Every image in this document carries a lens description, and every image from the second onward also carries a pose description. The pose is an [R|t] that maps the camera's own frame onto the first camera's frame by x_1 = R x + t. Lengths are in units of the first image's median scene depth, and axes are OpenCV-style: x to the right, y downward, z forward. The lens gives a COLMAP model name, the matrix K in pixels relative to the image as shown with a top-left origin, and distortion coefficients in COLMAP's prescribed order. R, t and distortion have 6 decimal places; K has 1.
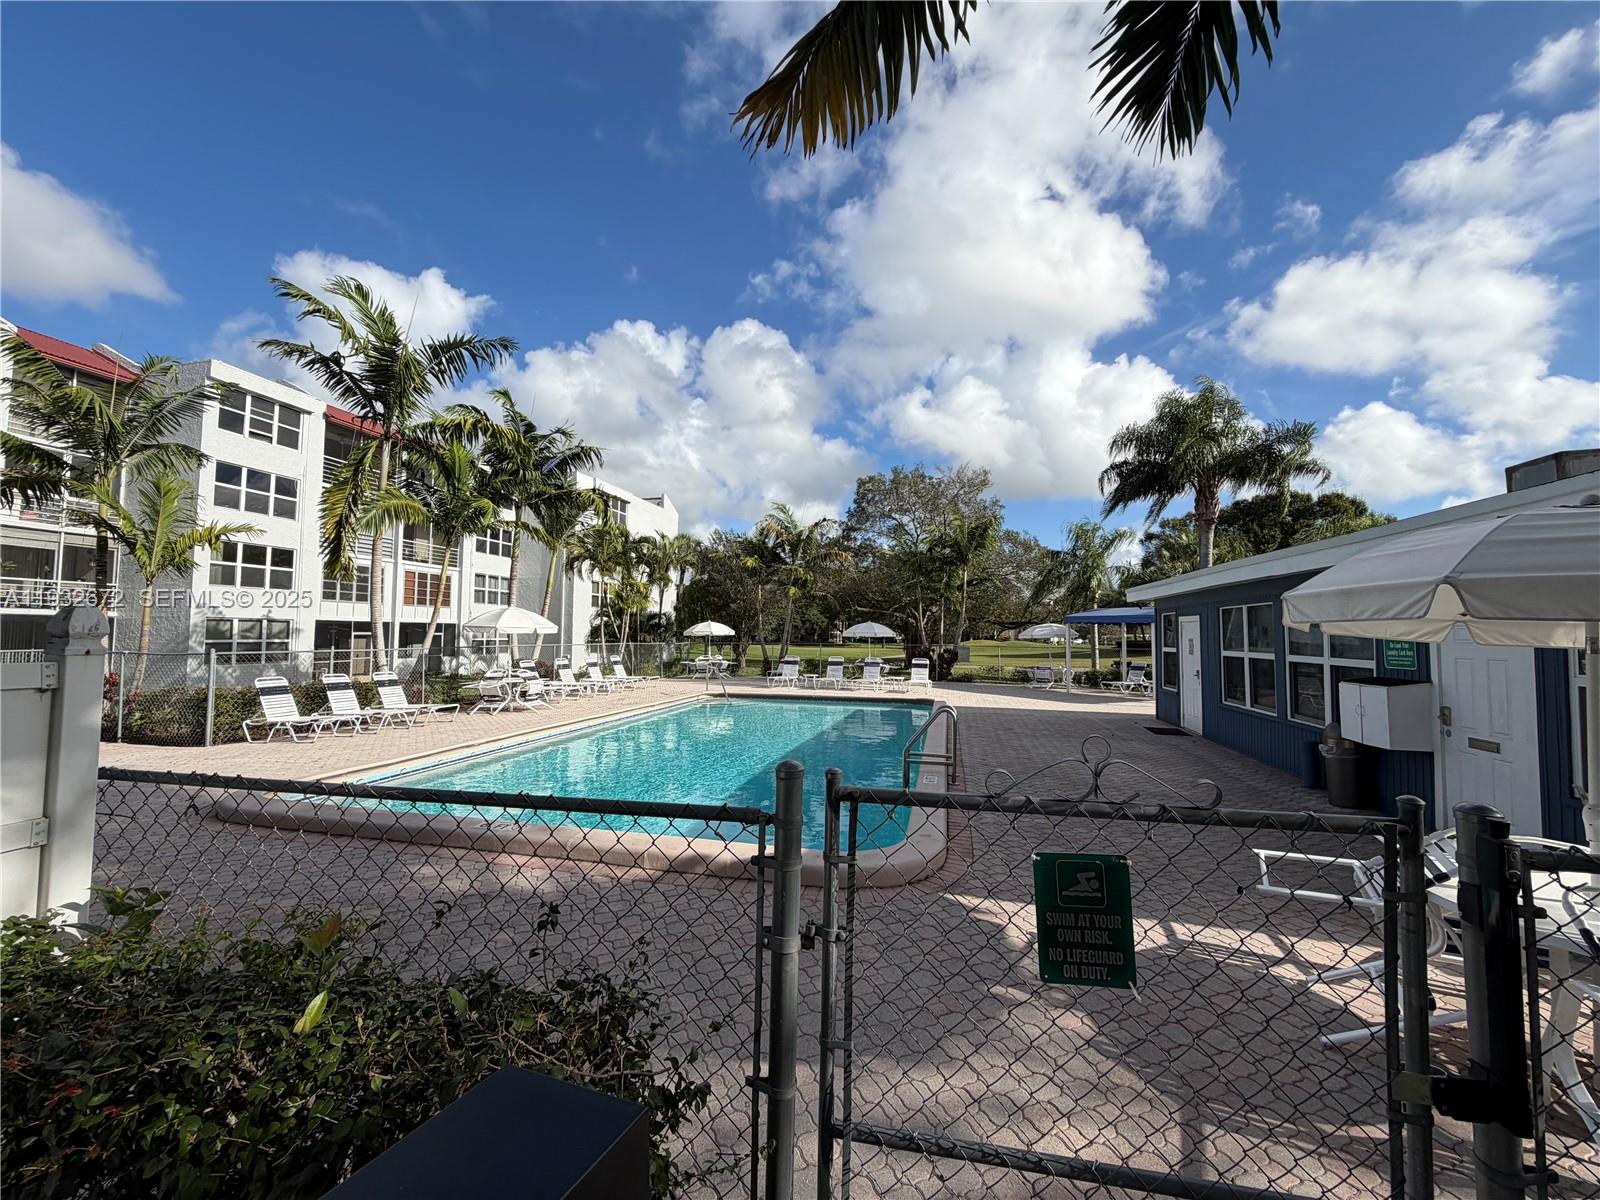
lens RADIAL K [[637.3, 0, 801.3], [0, 637.3, 598.3], [0, 0, 1]] dist [-0.000098, -0.000072]
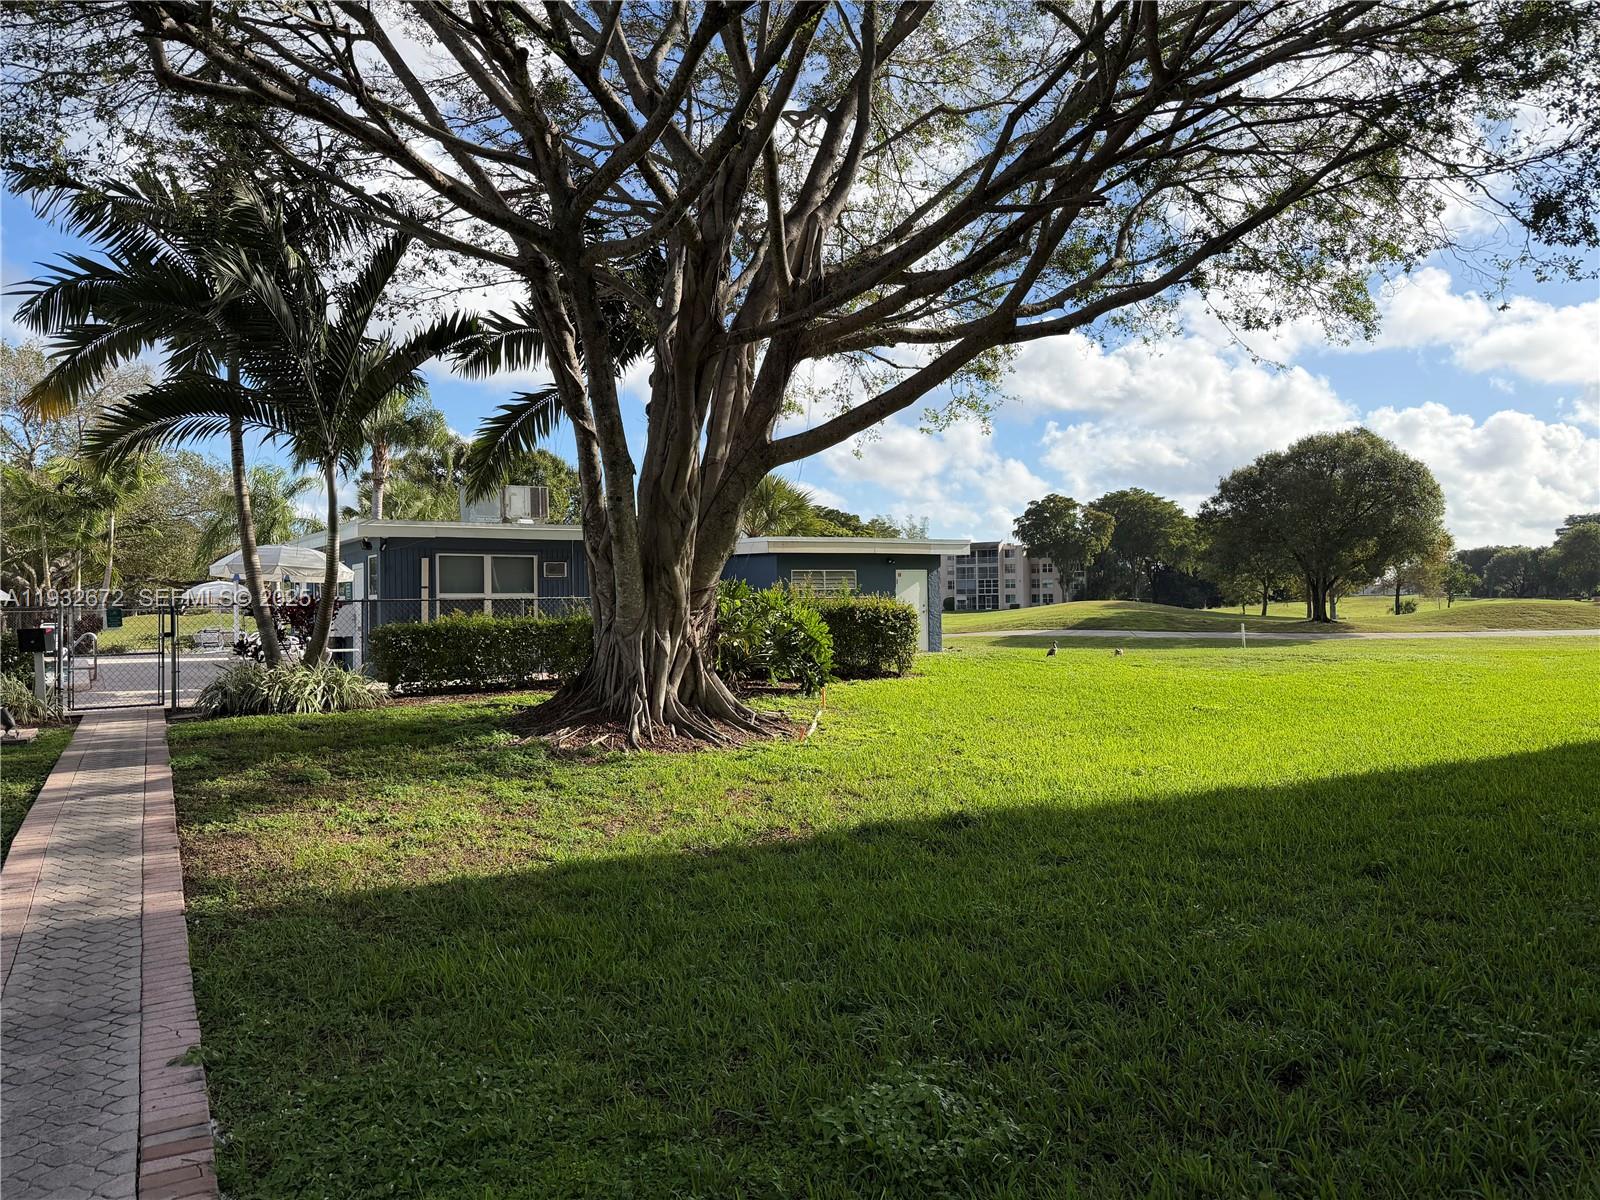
lens RADIAL K [[1130.7, 0, 798.8], [0, 1130.7, 597.7], [0, 0, 1]] dist [-0.000139, 0.000561]
pose [[0.705196, -0.013523, 0.708884, -0.142295], [-0.019779, 0.999054, 0.038734, -0.012385], [-0.708737, -0.041337, 0.704261, -0.617704]]
